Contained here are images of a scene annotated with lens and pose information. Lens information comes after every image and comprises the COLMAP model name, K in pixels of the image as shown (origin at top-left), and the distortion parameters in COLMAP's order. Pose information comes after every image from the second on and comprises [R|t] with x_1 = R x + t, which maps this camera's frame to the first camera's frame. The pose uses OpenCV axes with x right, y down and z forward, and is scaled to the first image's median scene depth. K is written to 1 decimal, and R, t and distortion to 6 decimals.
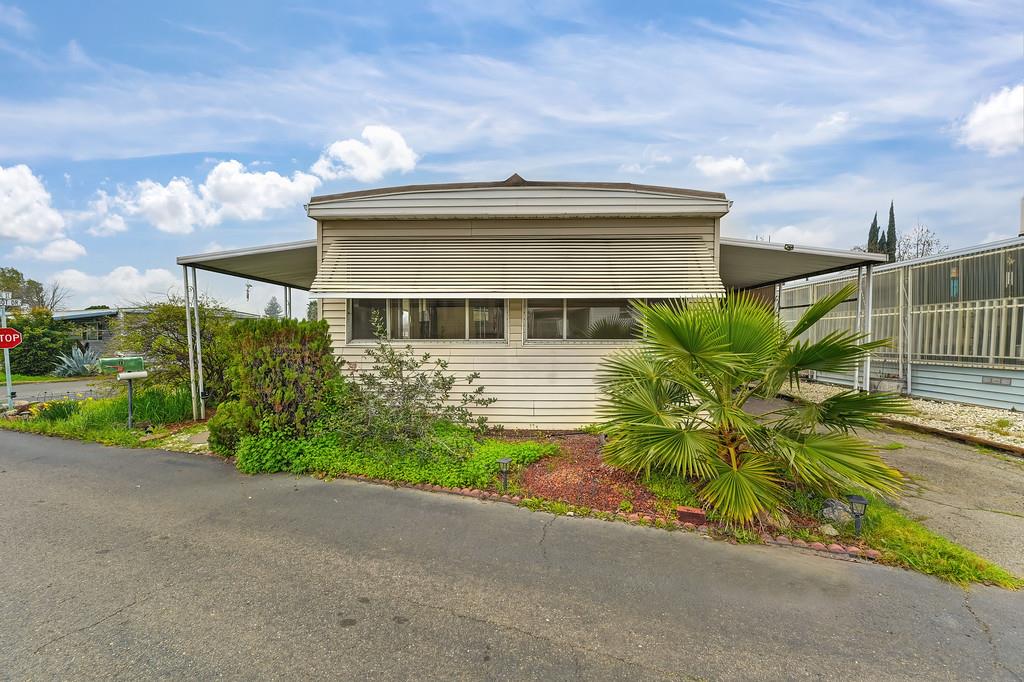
lens RADIAL K [[408.3, 0, 515.3], [0, 408.3, 335.4], [0, 0, 1]] dist [0.000141, 0.000055]
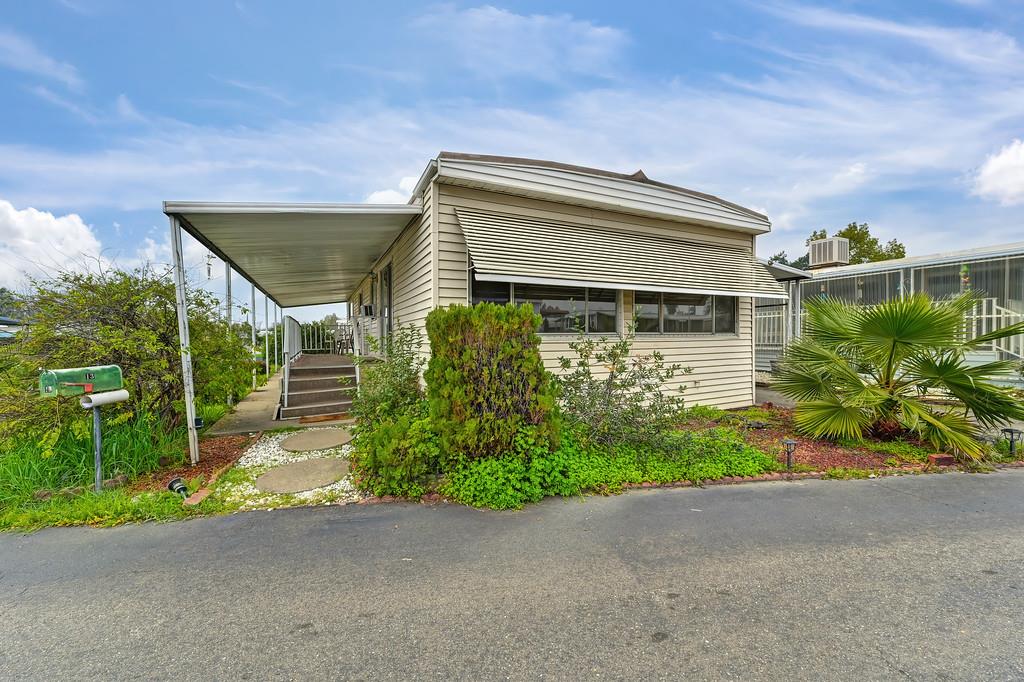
lens RADIAL K [[404.4, 0, 515.4], [0, 404.4, 335.7], [0, 0, 1]] dist [0.001154, 0.000217]
pose [[0.883225, -0.007485, 0.468889, -0.767854], [0.003941, 0.999956, 0.008539, 0.008208], [-0.468932, -0.005694, 0.883216, 0.257157]]
